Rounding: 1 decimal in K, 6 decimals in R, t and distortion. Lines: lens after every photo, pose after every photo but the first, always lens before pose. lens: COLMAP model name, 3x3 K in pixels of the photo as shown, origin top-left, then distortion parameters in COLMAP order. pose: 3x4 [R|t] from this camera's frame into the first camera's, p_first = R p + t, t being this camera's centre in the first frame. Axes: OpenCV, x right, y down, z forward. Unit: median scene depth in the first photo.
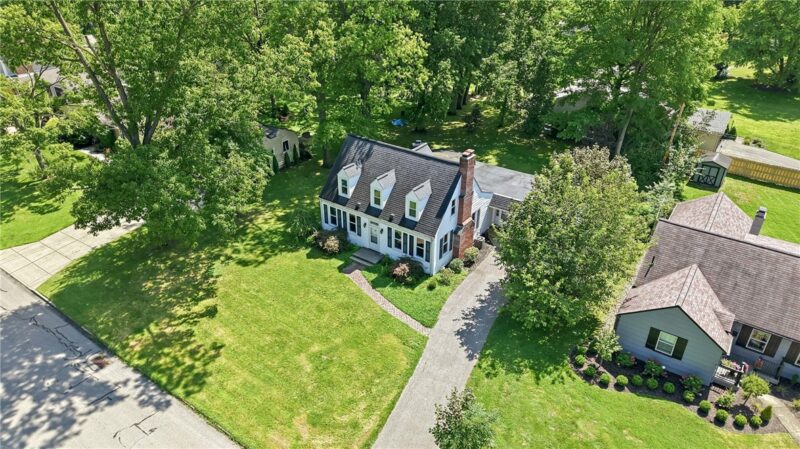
lens RADIAL K [[535.5, 0, 400.4], [0, 535.5, 226.9], [0, 0, 1]] dist [-0.003102, -0.013265]
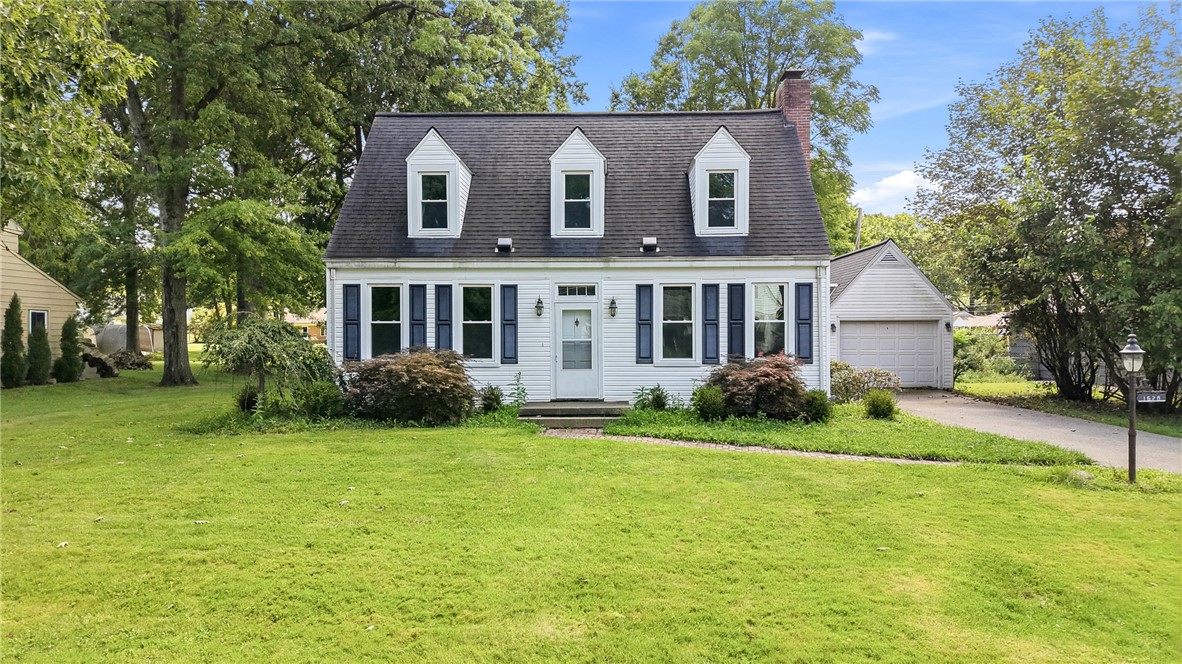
lens RADIAL K [[791.2, 0, 591.5], [0, 791.2, 323.2], [0, 0, 1]] dist [-0.003102, -0.013265]
pose [[0.824700, -0.015562, 0.565357, -0.279522], [0.283835, 0.876012, -0.389923, 0.174497], [-0.489191, 0.482038, 0.726864, 0.690937]]
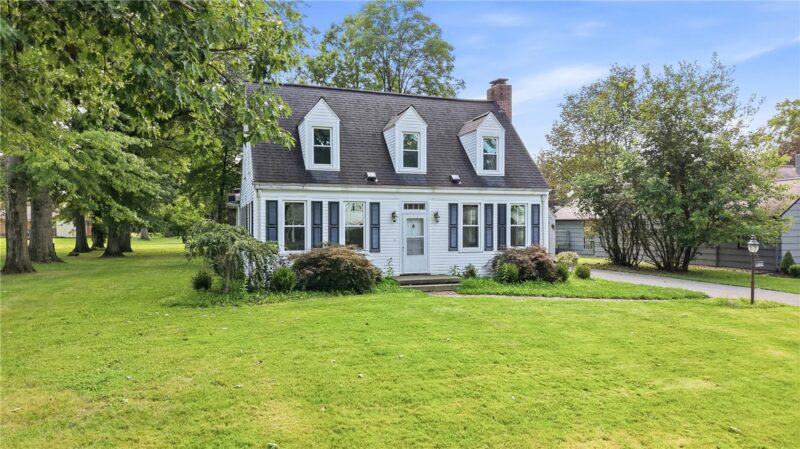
lens RADIAL K [[516.8, 0, 394.3], [0, 516.8, 224.4], [0, 0, 1]] dist [0.026415, 0.001156]
pose [[0.584331, -0.012581, 0.811418, -0.417154], [0.398972, 0.875149, -0.273744, 0.120840], [-0.706668, 0.483690, 0.516396, 0.782967]]
